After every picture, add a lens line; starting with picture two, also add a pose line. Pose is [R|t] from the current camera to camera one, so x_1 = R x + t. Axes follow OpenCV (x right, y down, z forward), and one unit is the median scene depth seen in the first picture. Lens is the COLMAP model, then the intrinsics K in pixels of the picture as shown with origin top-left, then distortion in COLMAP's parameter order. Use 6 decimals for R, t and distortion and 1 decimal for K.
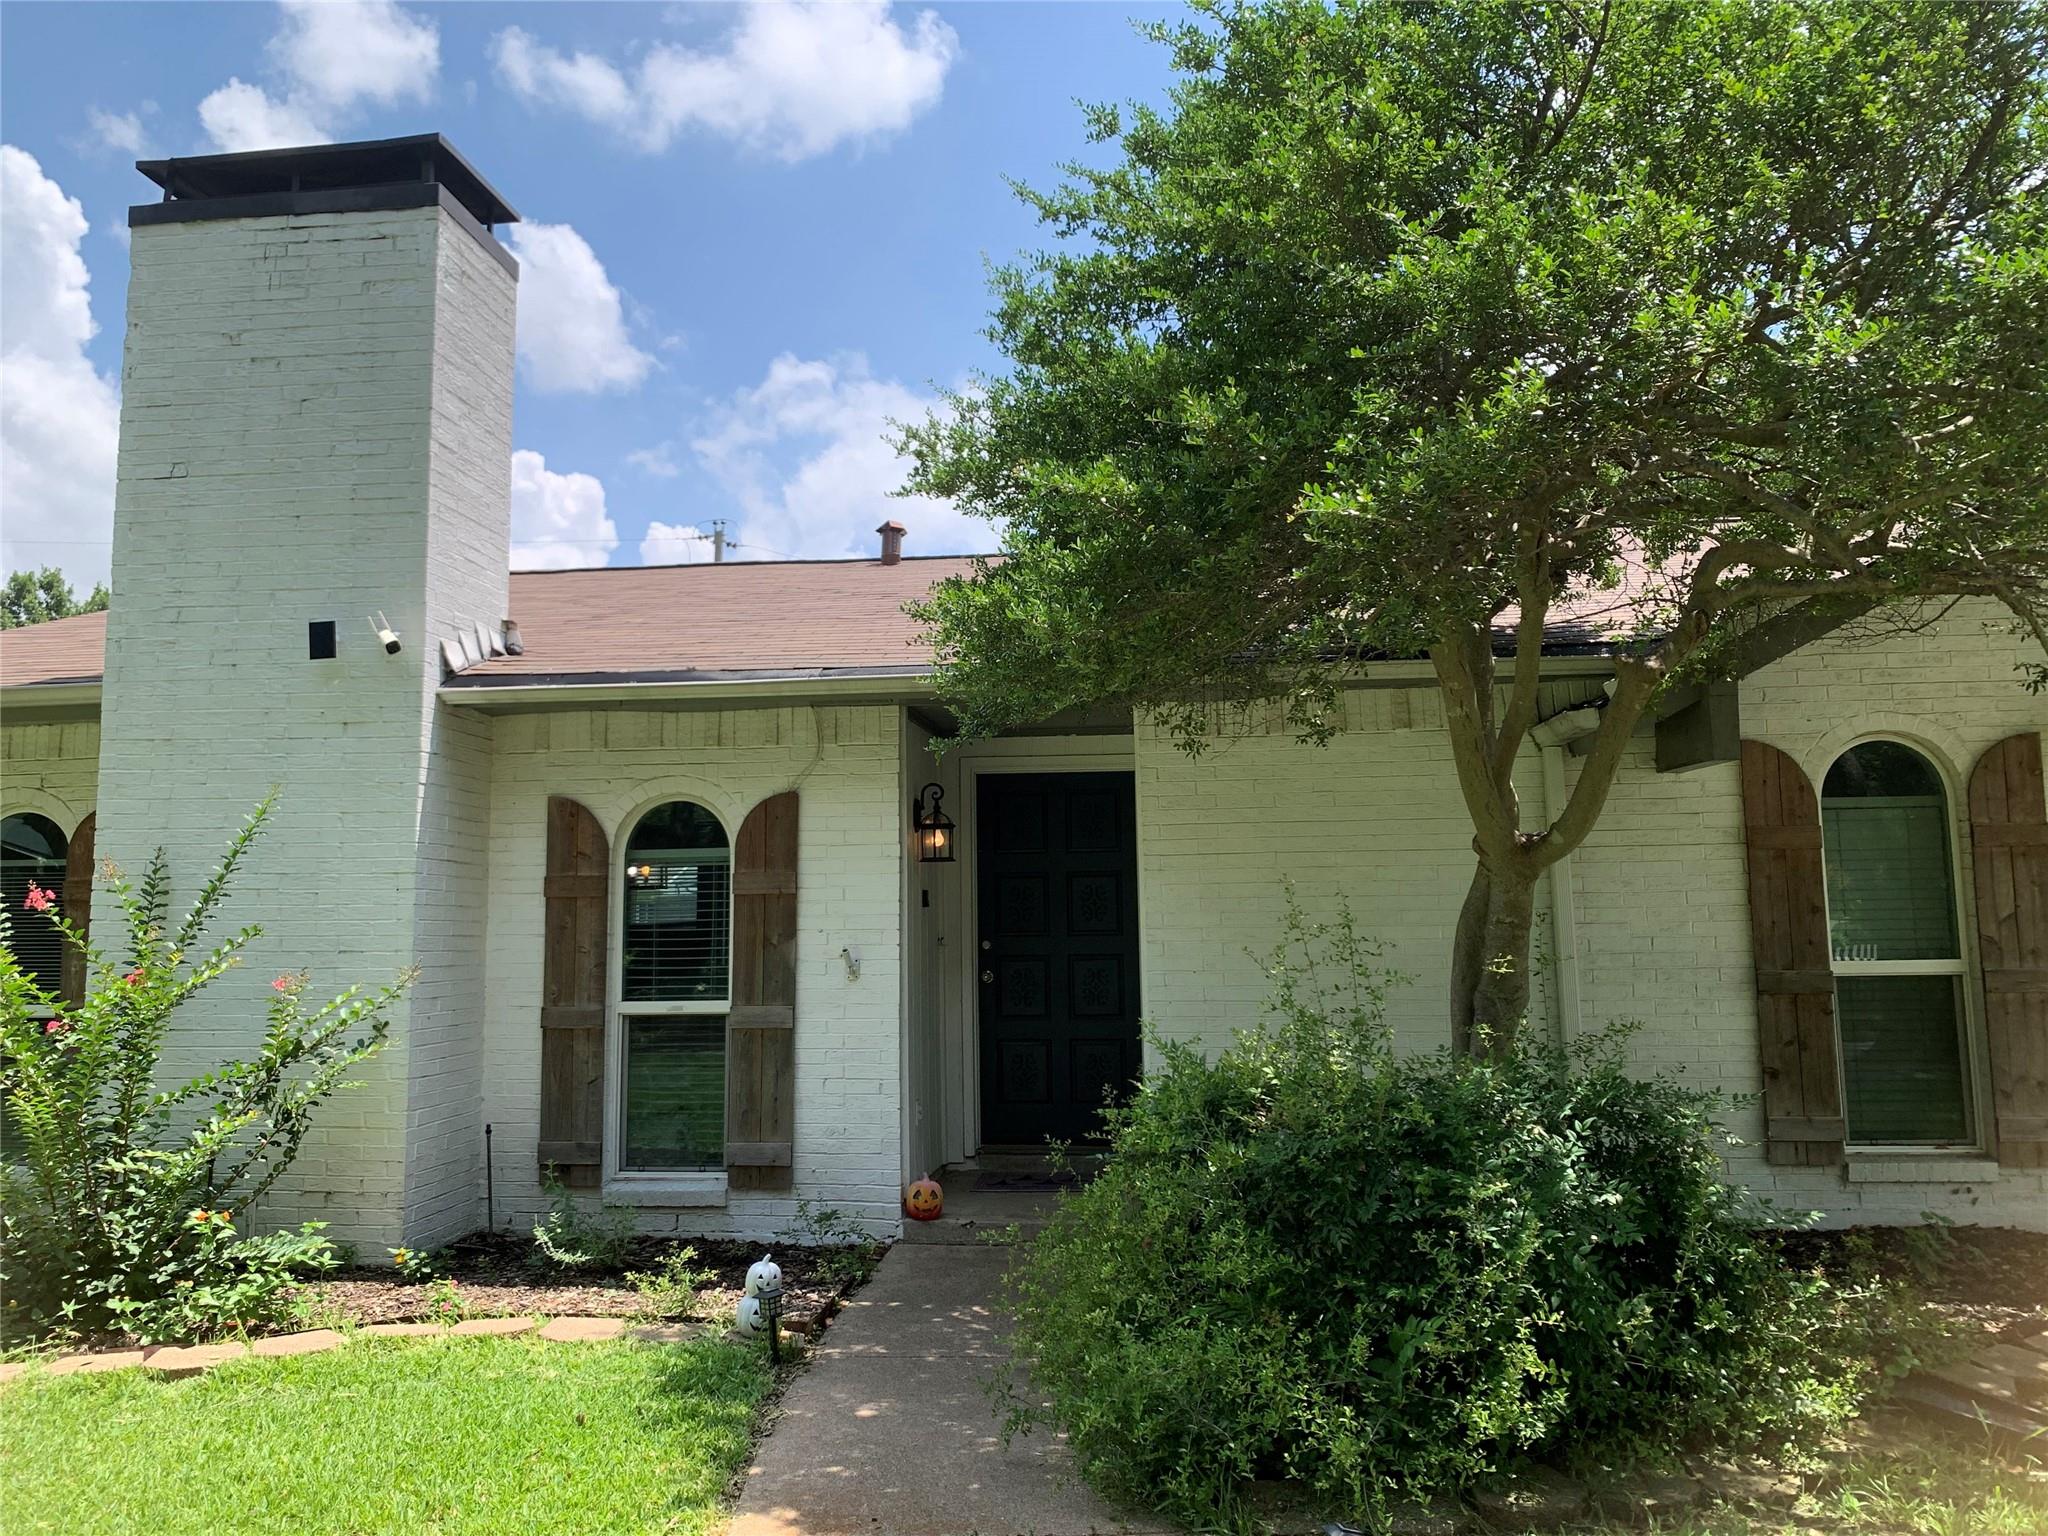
lens RADIAL K [[1563.5, 0, 1026.1], [0, 1563.5, 777.9], [0, 0, 1]] dist [0.065290, -0.009069]
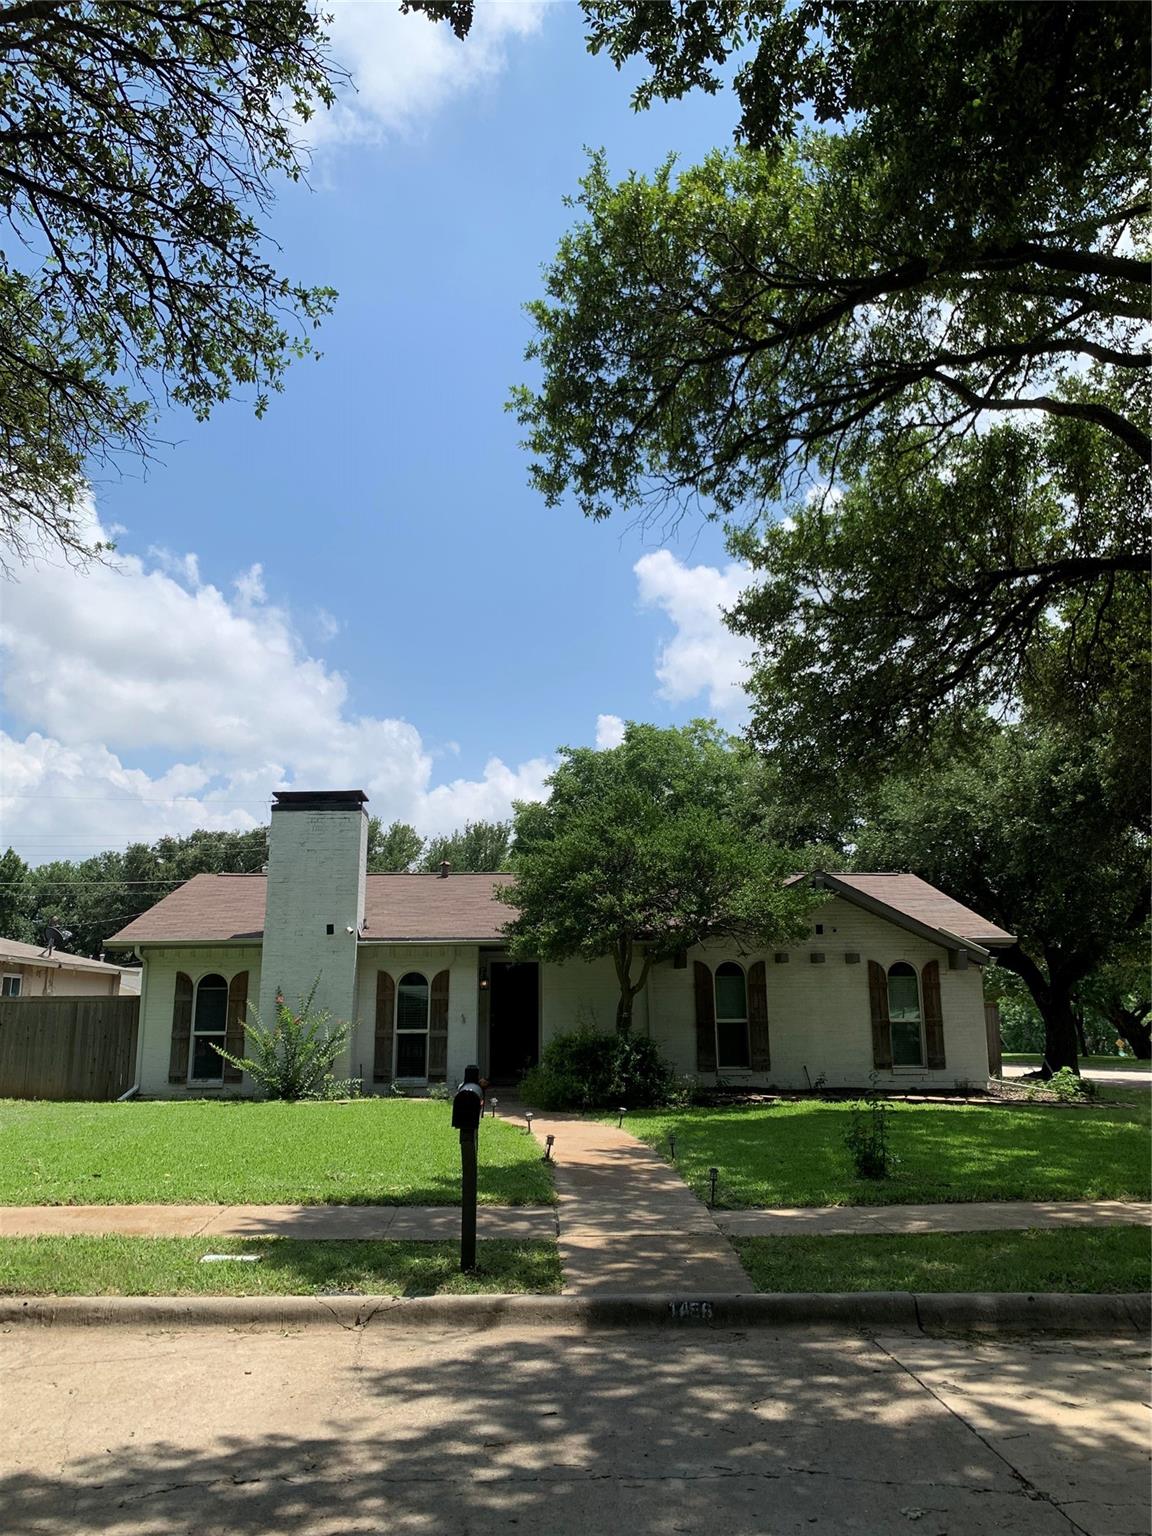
lens RADIAL K [[1172.6, 0, 569.4], [0, 1172.6, 767.8], [0, 0, 1]] dist [0.065290, -0.009069]
pose [[0.988730, 0.040201, 0.144212, -0.284865], [-0.021561, 0.991467, -0.128562, -0.112279], [-0.148150, 0.124004, 0.981160, -1.781450]]
